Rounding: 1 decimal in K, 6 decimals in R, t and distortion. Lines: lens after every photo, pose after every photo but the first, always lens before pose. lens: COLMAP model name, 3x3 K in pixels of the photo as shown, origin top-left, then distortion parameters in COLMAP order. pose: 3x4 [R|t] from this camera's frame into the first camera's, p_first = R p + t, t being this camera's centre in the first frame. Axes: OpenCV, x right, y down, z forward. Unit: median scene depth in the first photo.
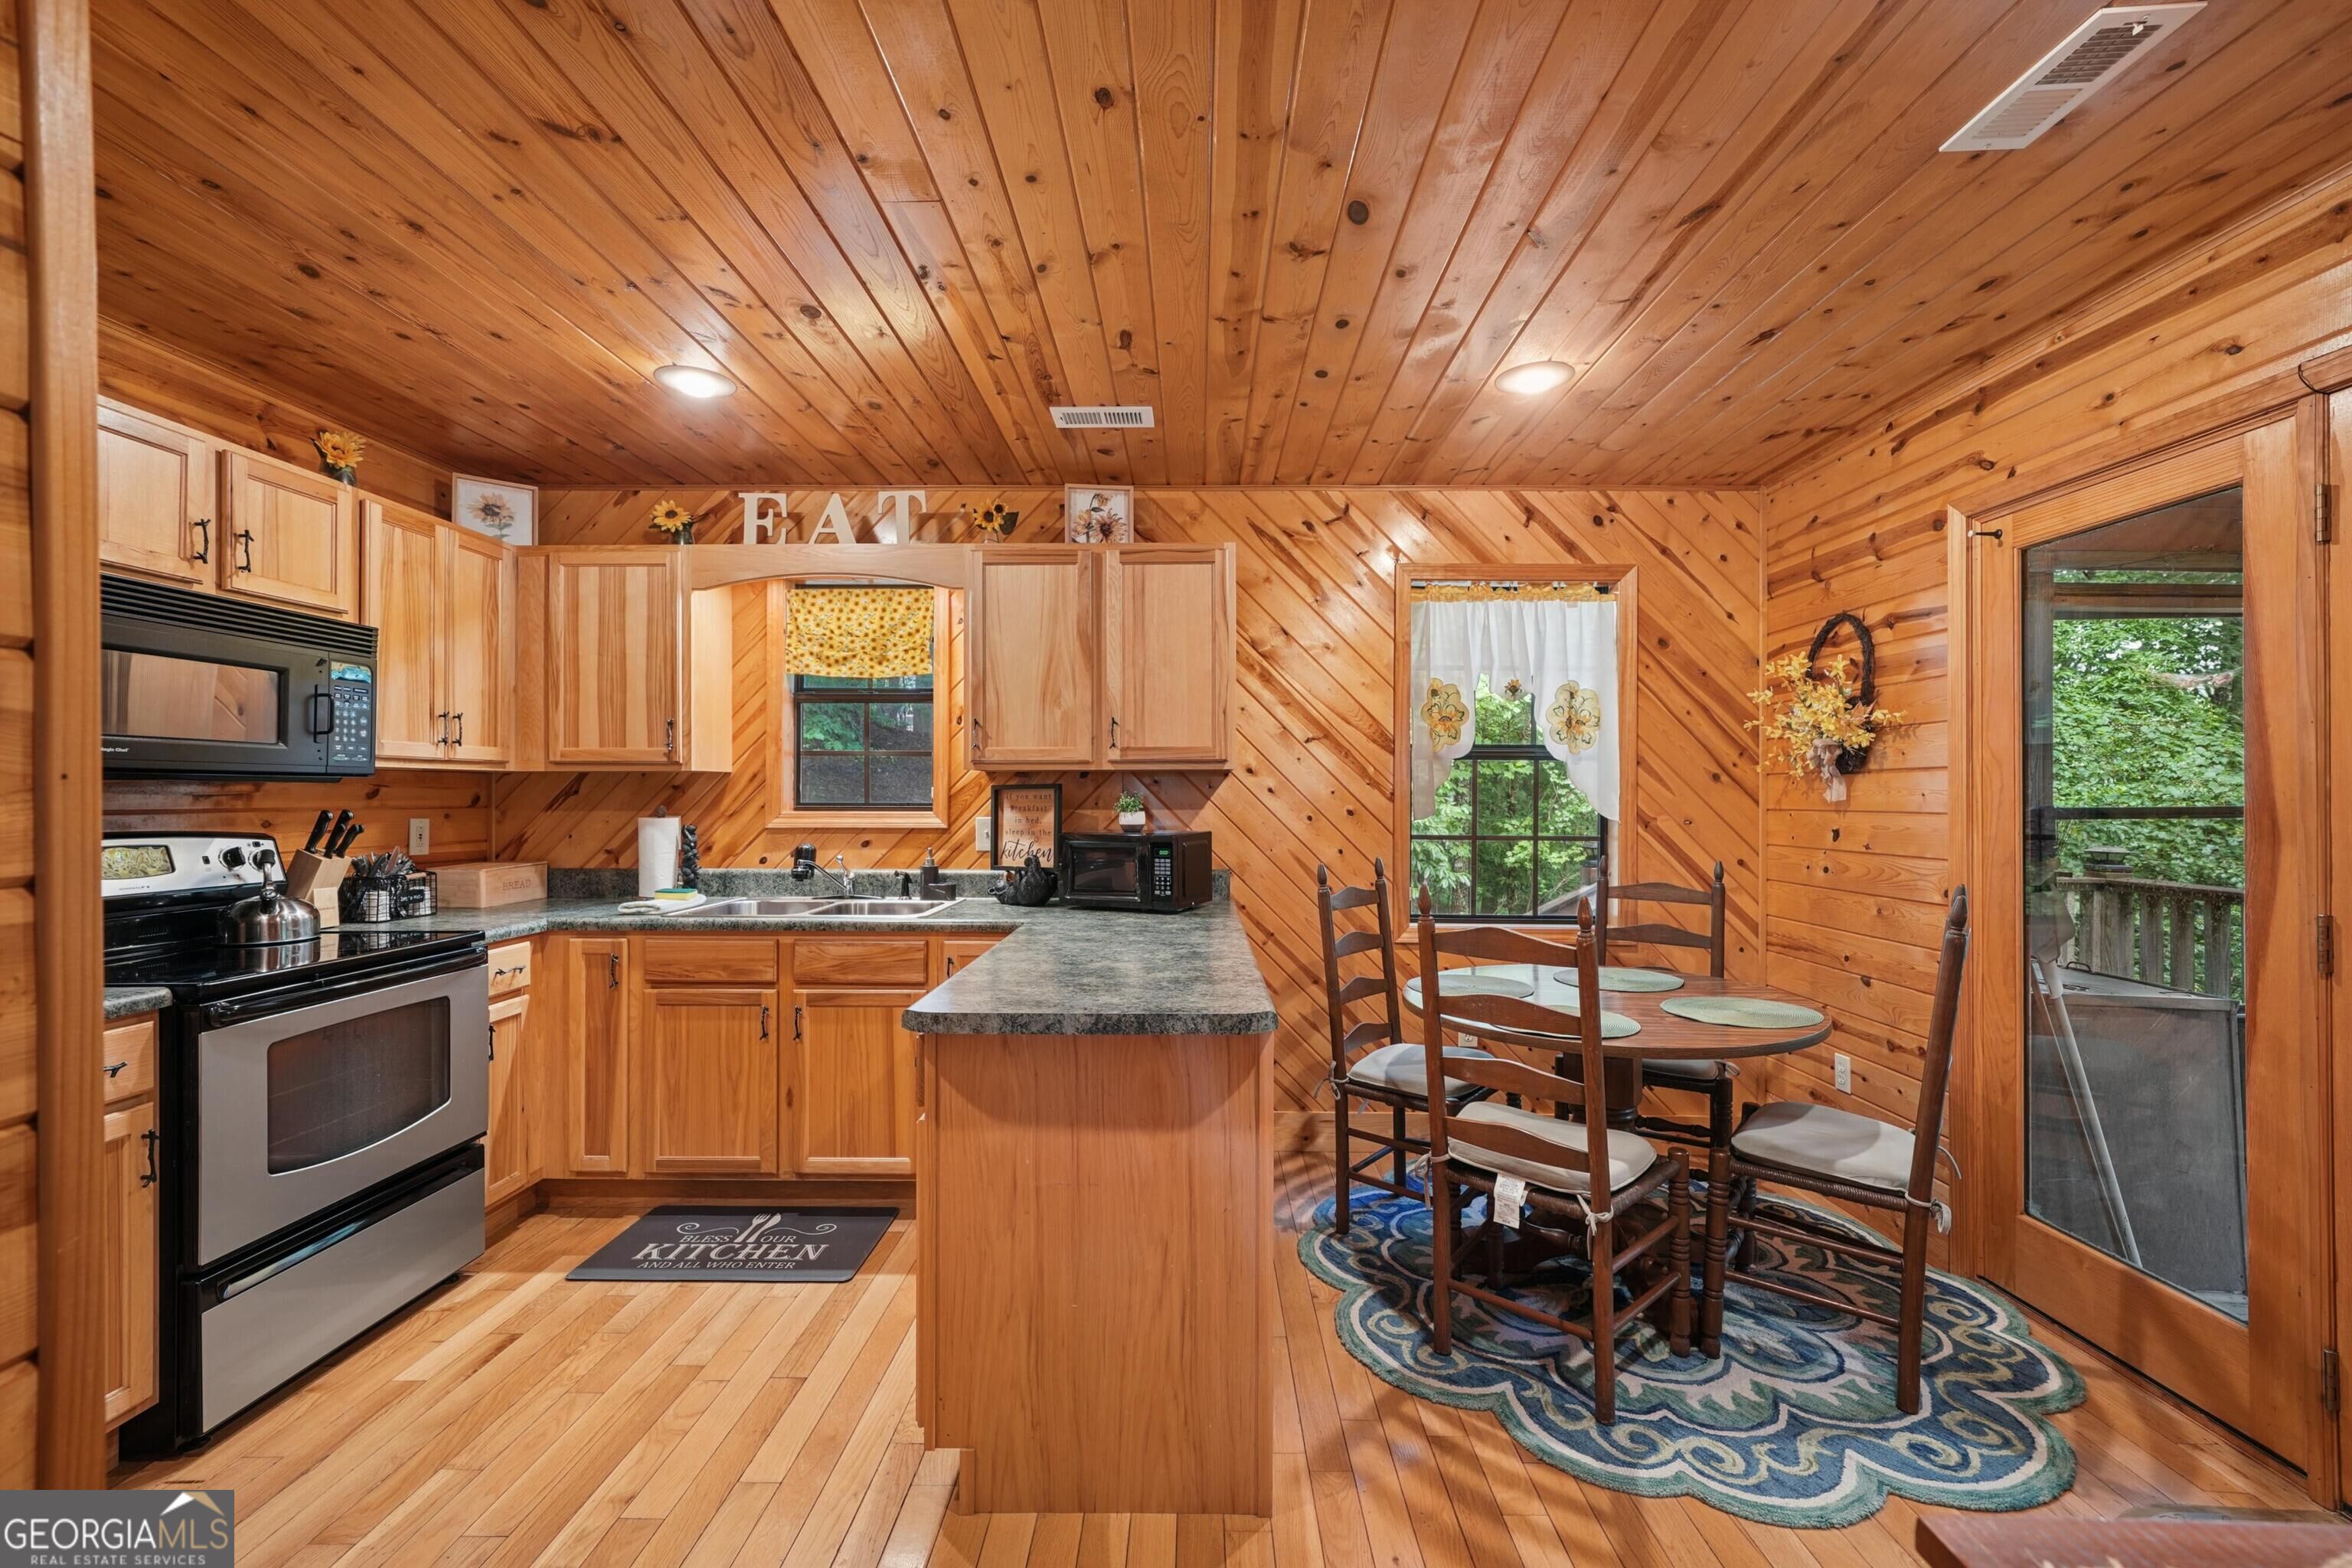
lens RADIAL K [[971.3, 0, 1178.0], [0, 971.3, 792.0], [0, 0, 1]] dist [-0.000918, 0.000158]
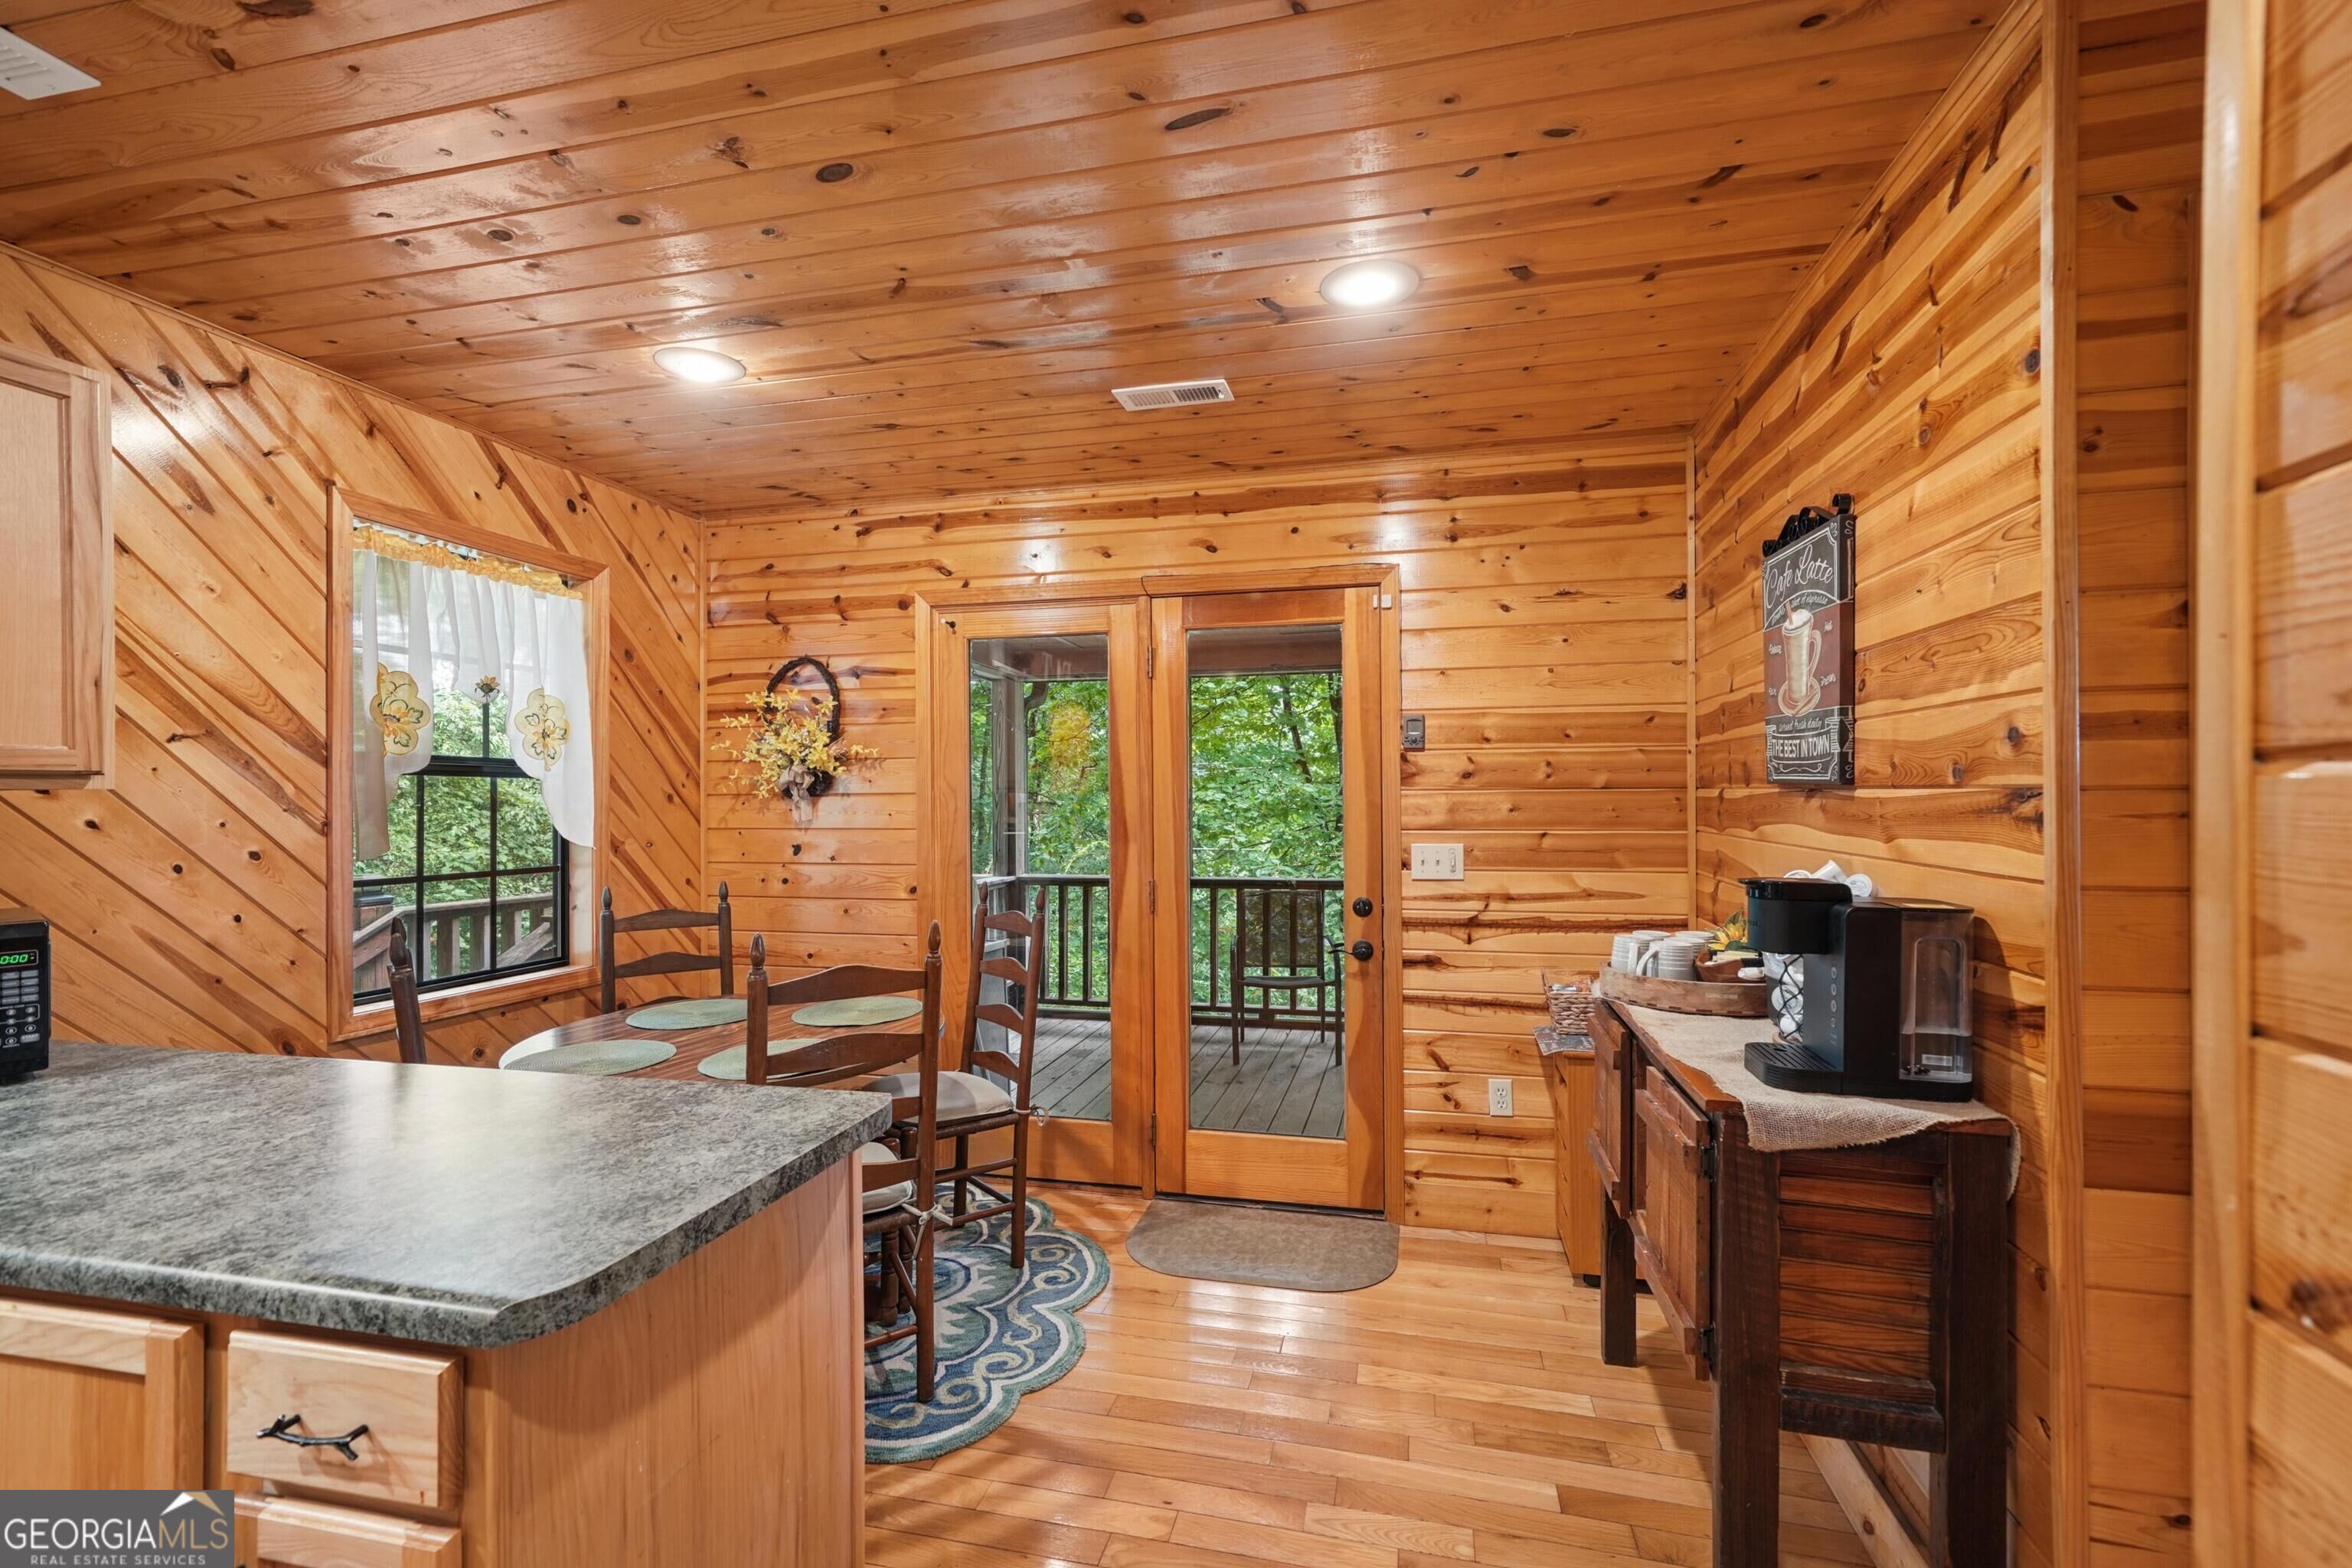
lens RADIAL K [[1014.9, 0, 1180.9], [0, 1014.9, 793.6], [0, 0, 1]] dist [0.002214, 0.000281]
pose [[0.213641, -0.000235, 0.976912, -0.375203], [0.002070, 0.999998, -0.000212, -0.019634], [-0.976910, 0.002067, 0.213641, 0.289400]]
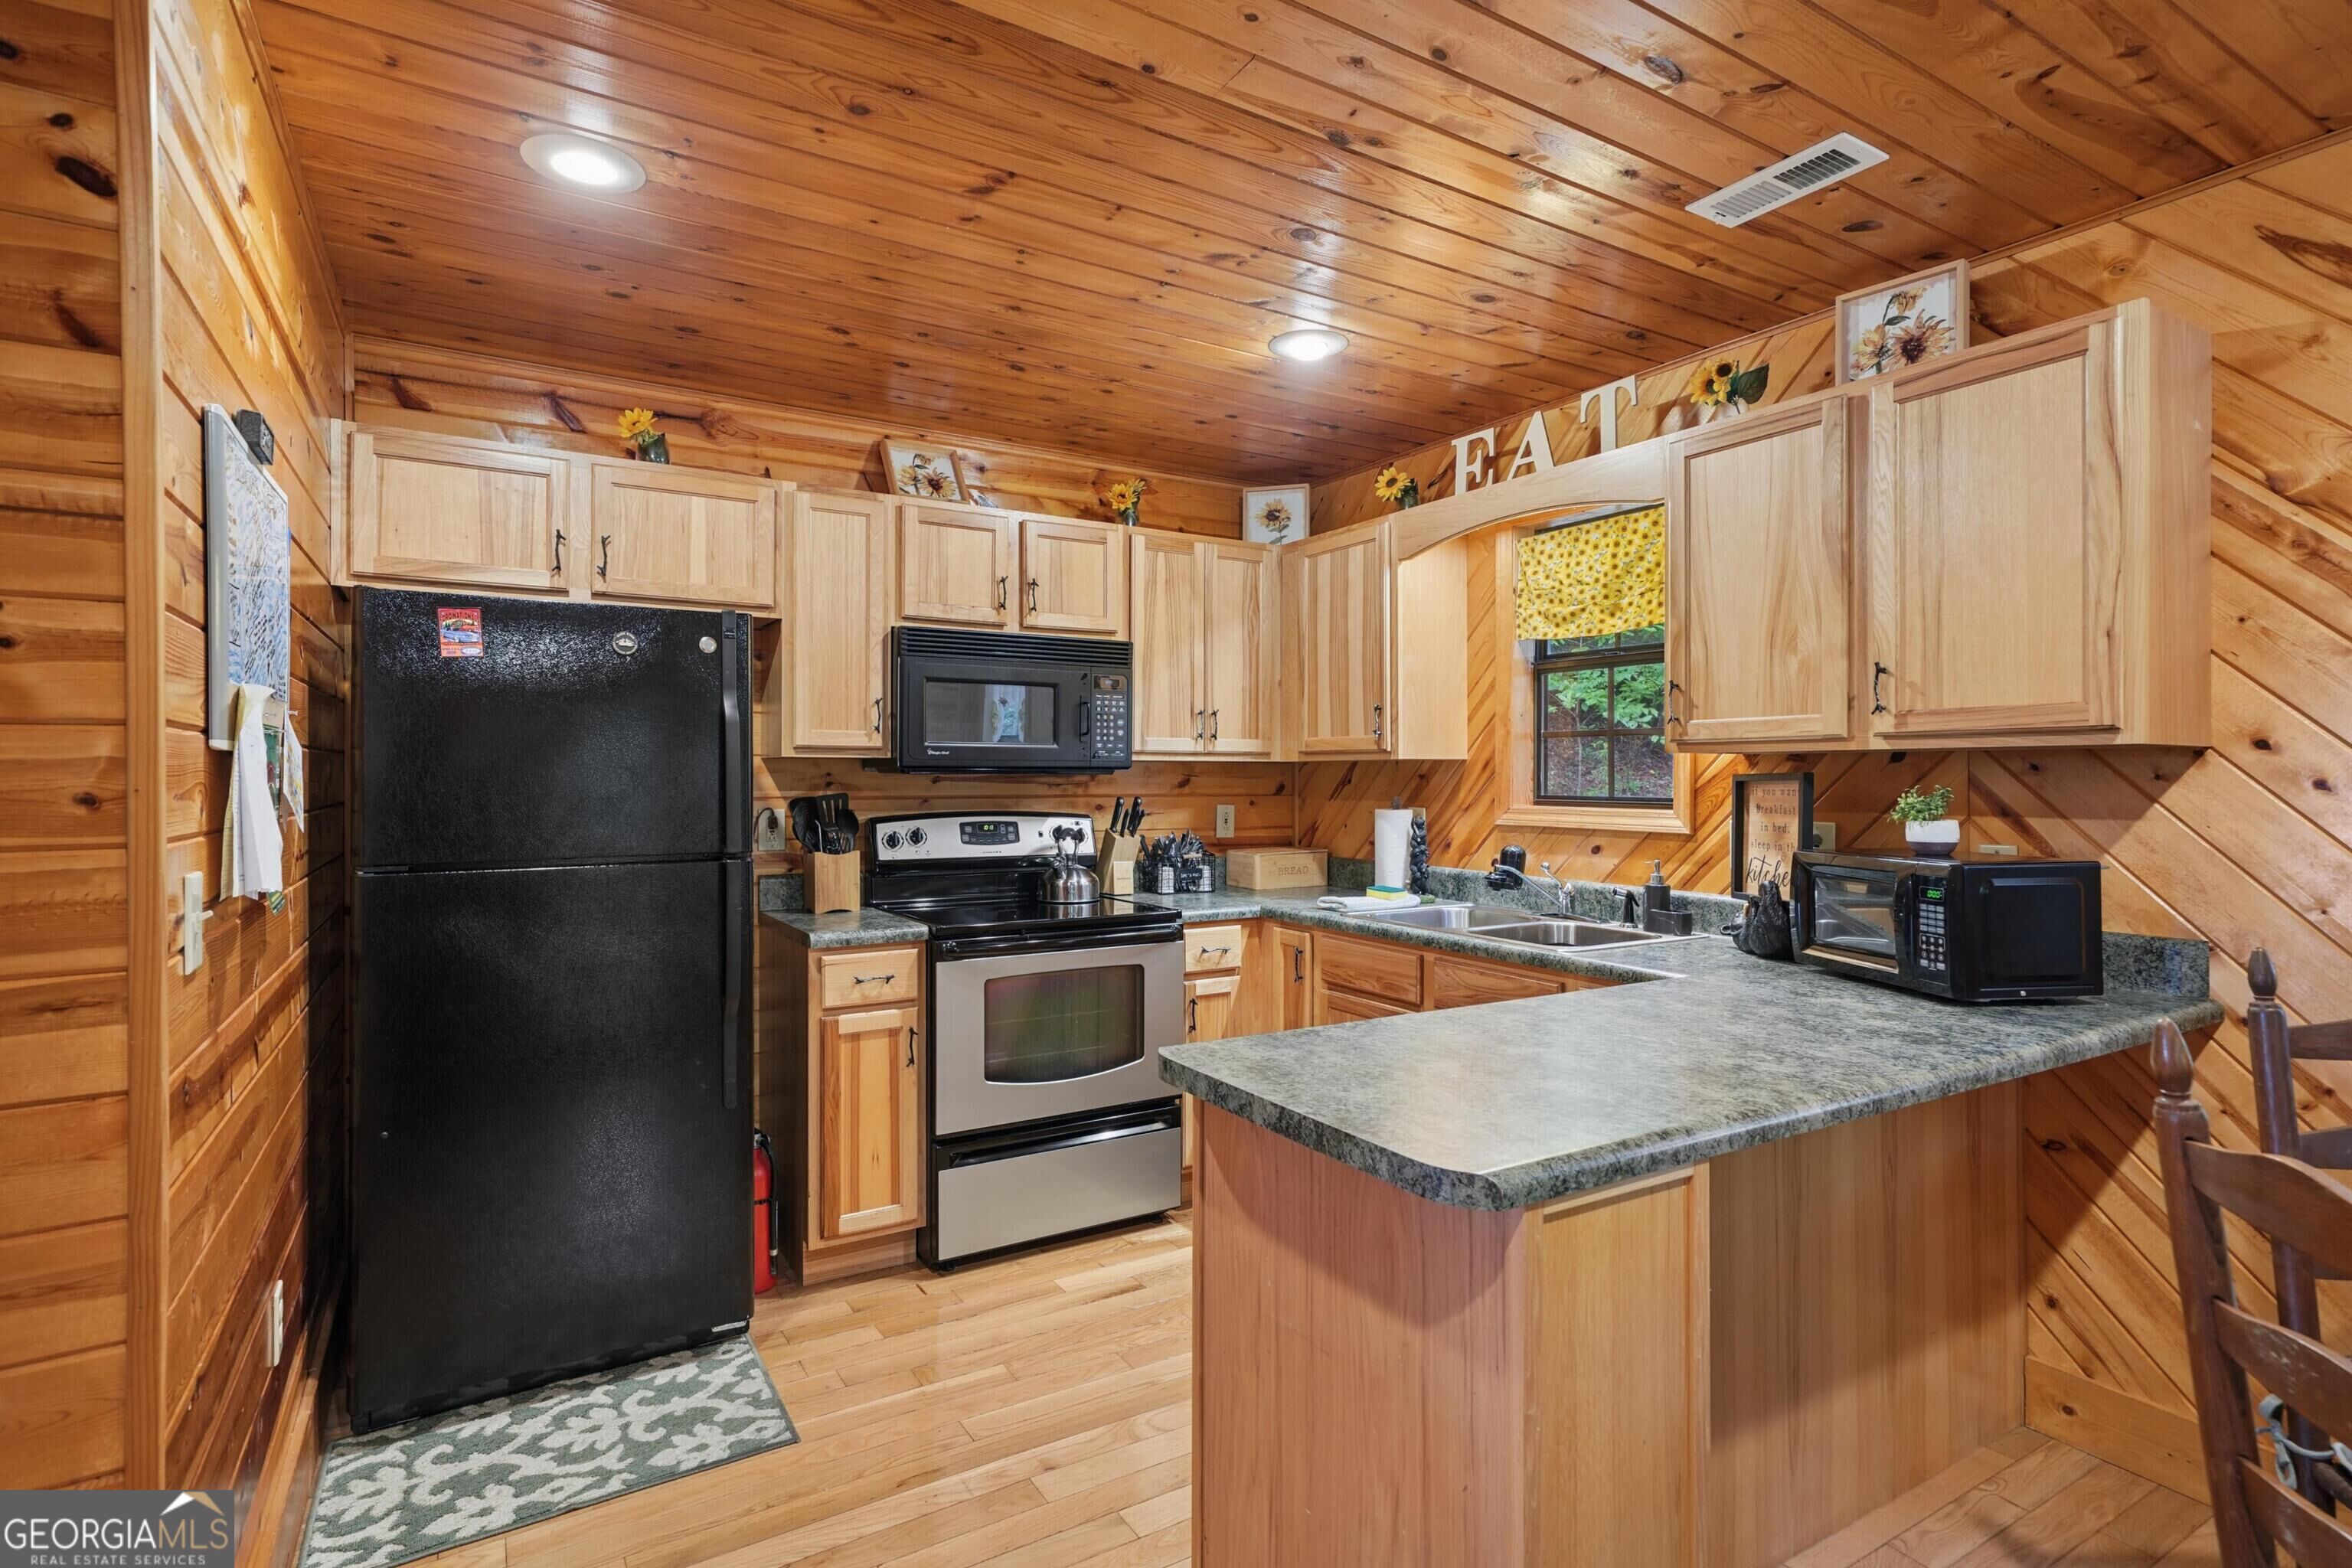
lens RADIAL K [[1142.8, 0, 1168.8], [0, 1142.8, 770.4], [0, 0, 1]] dist [0.012682, 0.000142]
pose [[0.533109, -0.003685, -0.846039, 0.298878], [0.000752, 0.999992, -0.003881, -0.007436], [0.846046, 0.001433, 0.533108, 0.247301]]
